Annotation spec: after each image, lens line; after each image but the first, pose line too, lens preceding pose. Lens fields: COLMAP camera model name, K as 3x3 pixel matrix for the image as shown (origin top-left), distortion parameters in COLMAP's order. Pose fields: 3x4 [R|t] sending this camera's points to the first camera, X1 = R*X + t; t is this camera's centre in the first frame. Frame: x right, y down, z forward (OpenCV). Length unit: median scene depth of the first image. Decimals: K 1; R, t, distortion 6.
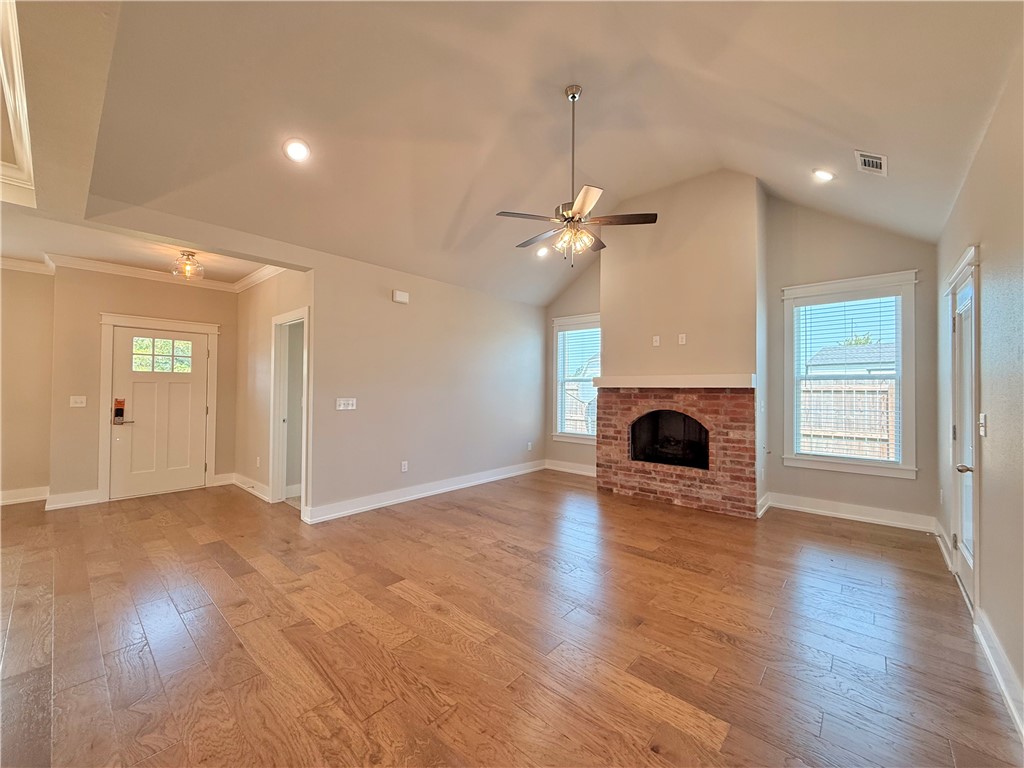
lens RADIAL K [[410.4, 0, 505.0], [0, 410.4, 382.8], [0, 0, 1]] dist [-0.004379, 0.001354]
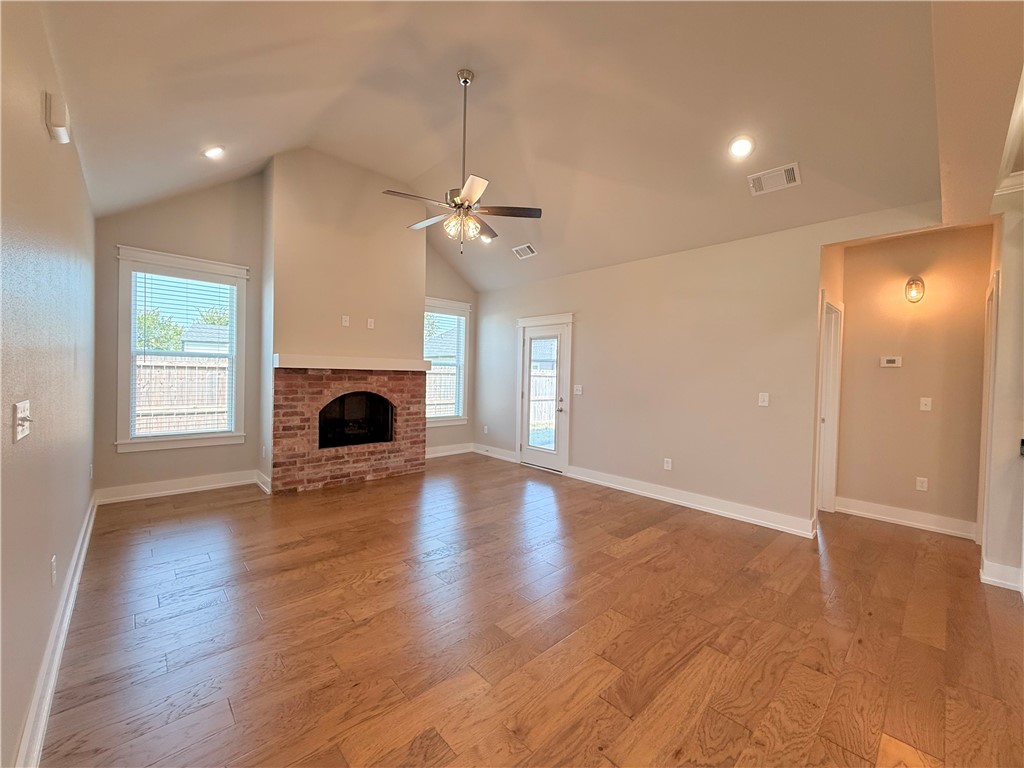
lens RADIAL K [[410.4, 0, 512.4], [0, 410.4, 382.3], [0, 0, 1]] dist [-0.004379, 0.001354]
pose [[0.080861, -0.025028, 0.996411, -0.614771], [-0.035071, 0.998994, 0.027939, 0.002574], [-0.996108, -0.037204, 0.079902, 0.570500]]
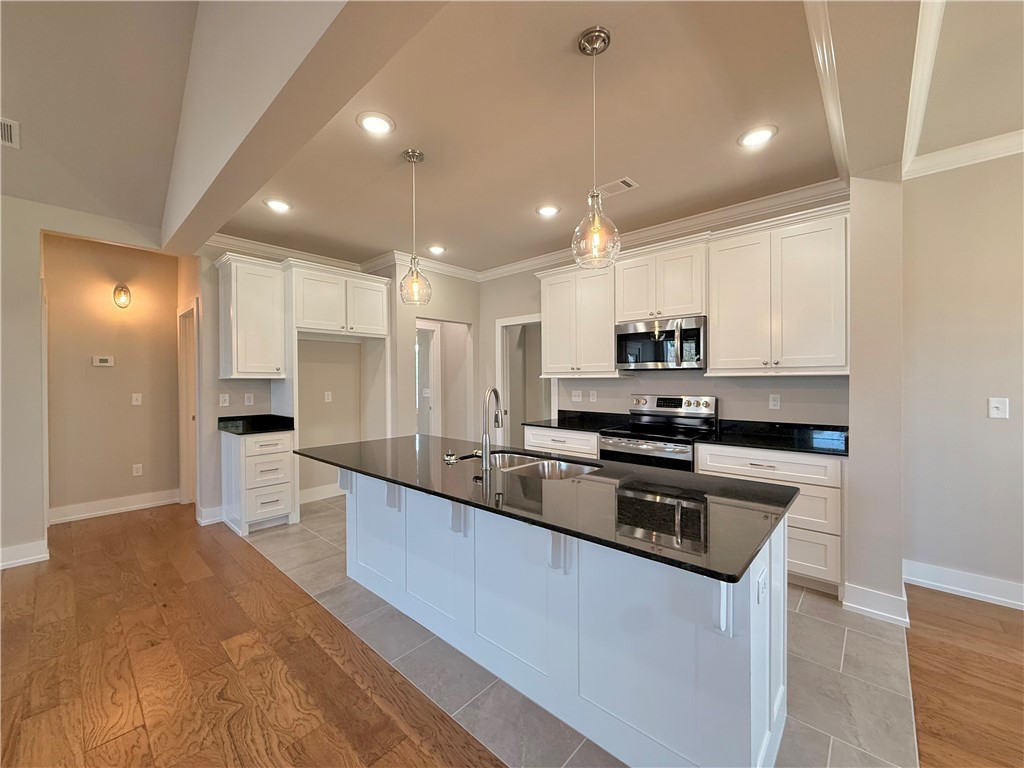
lens RADIAL K [[410.4, 0, 507.1], [0, 410.4, 380.8], [0, 0, 1]] dist [-0.004379, 0.001354]
pose [[-0.999985, 0.000130, 0.005463, -0.578685], [0.000095, 0.999980, -0.006291, 0.004422], [-0.005464, -0.006290, -0.999965, 0.736298]]
